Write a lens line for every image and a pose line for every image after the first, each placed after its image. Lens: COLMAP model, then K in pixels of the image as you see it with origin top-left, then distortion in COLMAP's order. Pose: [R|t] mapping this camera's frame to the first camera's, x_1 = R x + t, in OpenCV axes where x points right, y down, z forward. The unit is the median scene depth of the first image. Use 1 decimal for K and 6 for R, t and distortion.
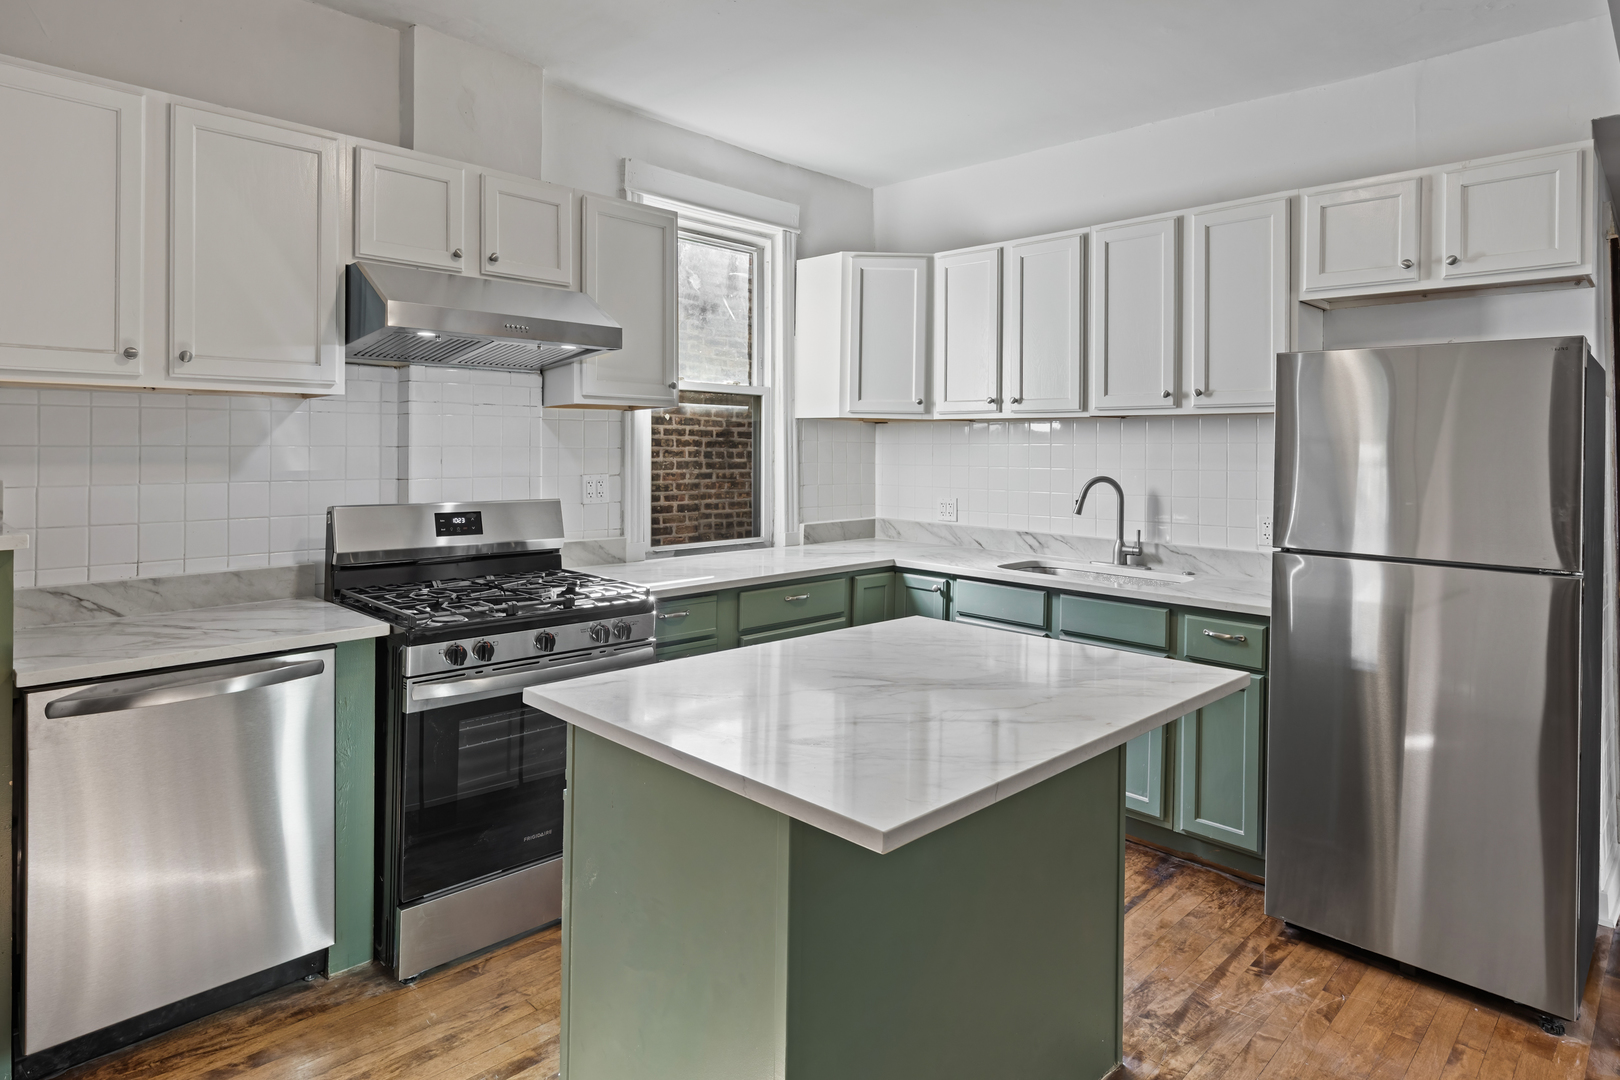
lens RADIAL K [[883.4, 0, 791.8], [0, 883.4, 451.0], [0, 0, 1]] dist [0.001978, -0.003026]
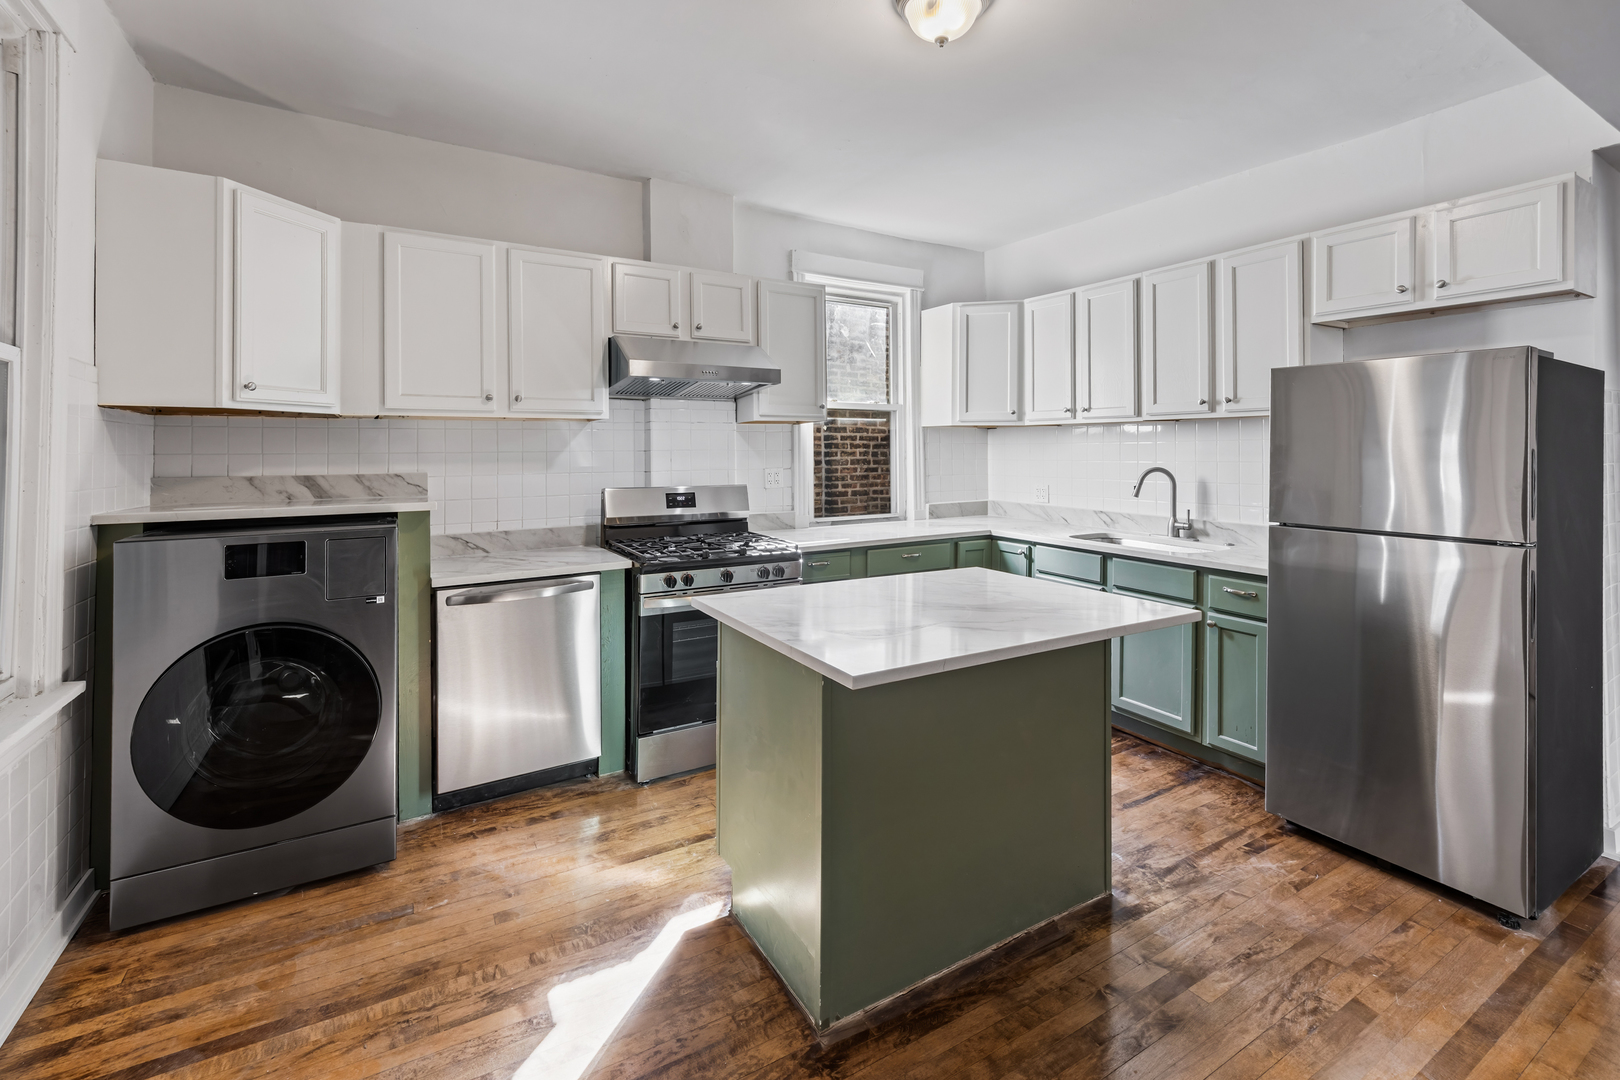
lens RADIAL K [[682.0, 0, 802.9], [0, 682.0, 453.8], [0, 0, 1]] dist [0.010780, -0.004013]
pose [[0.969944, -0.010956, -0.243083, 0.112026], [0.011616, 0.999932, 0.001285, 0.002187], [0.243052, -0.004070, 0.970005, -0.094676]]
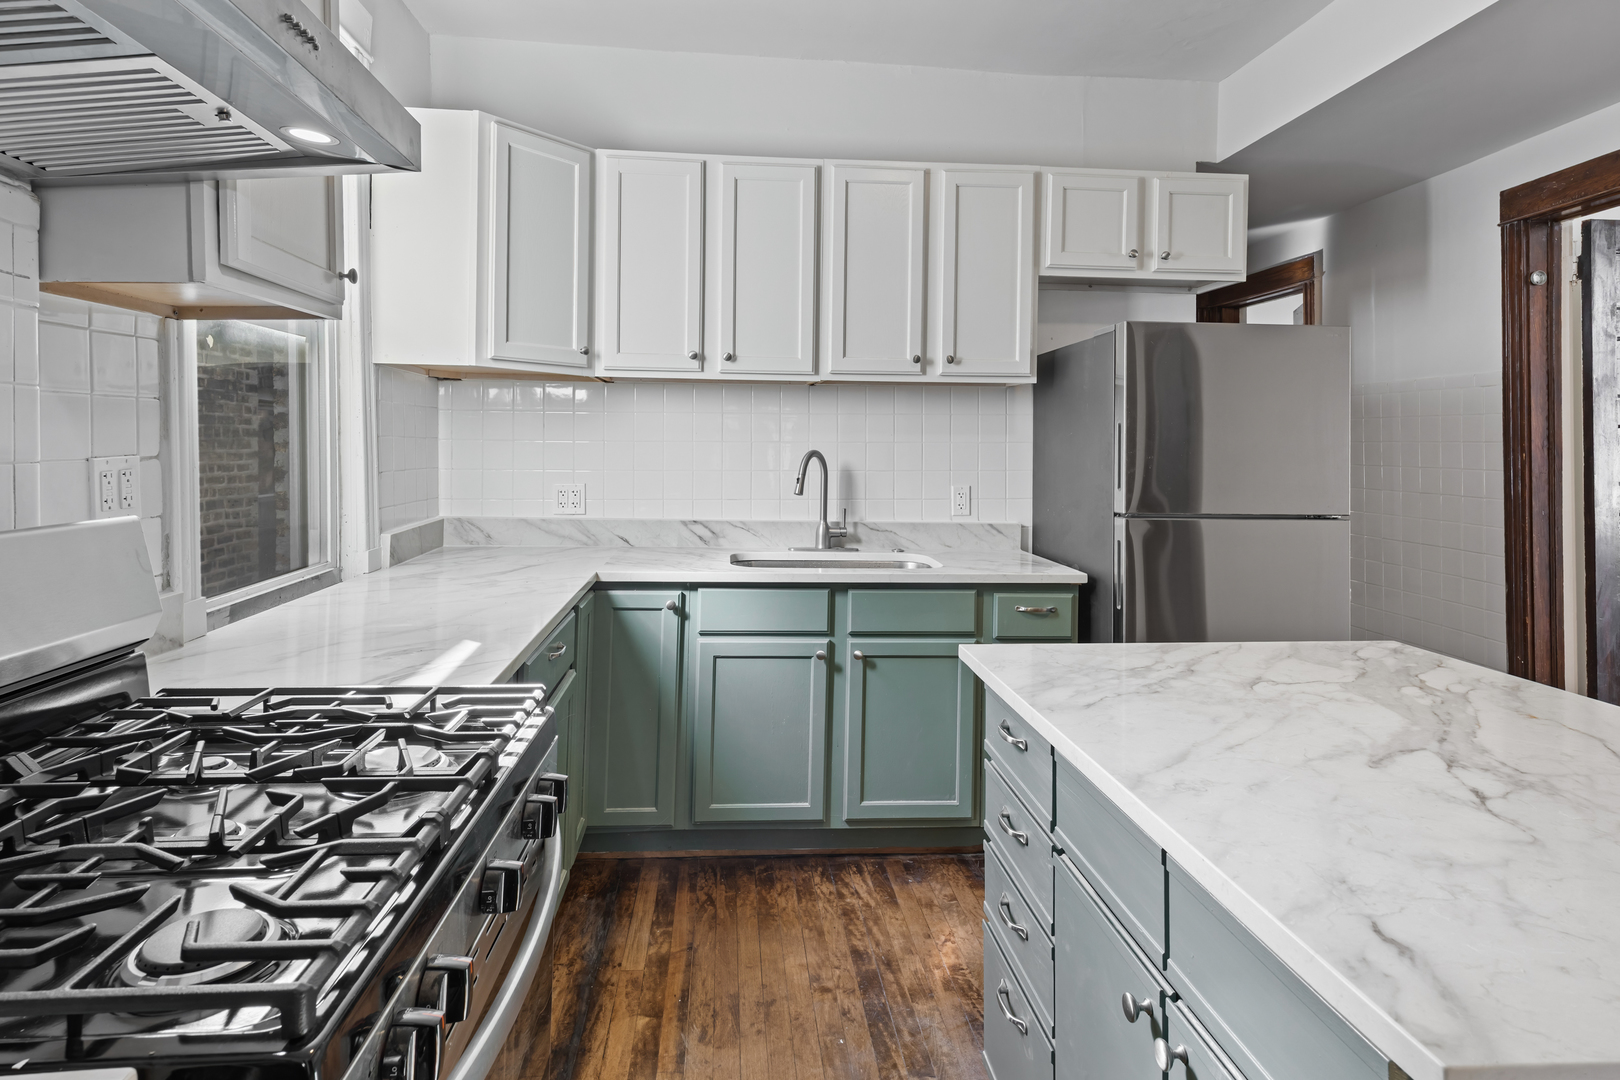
lens RADIAL K [[883.4, 0, 793.3], [0, 883.4, 449.3], [0, 0, 1]] dist [0.001978, -0.003026]
pose [[0.649726, -0.009073, 0.760114, -0.379760], [-0.002408, 0.999899, 0.013993, 0.018469], [-0.760164, -0.010922, 0.649639, 0.521107]]
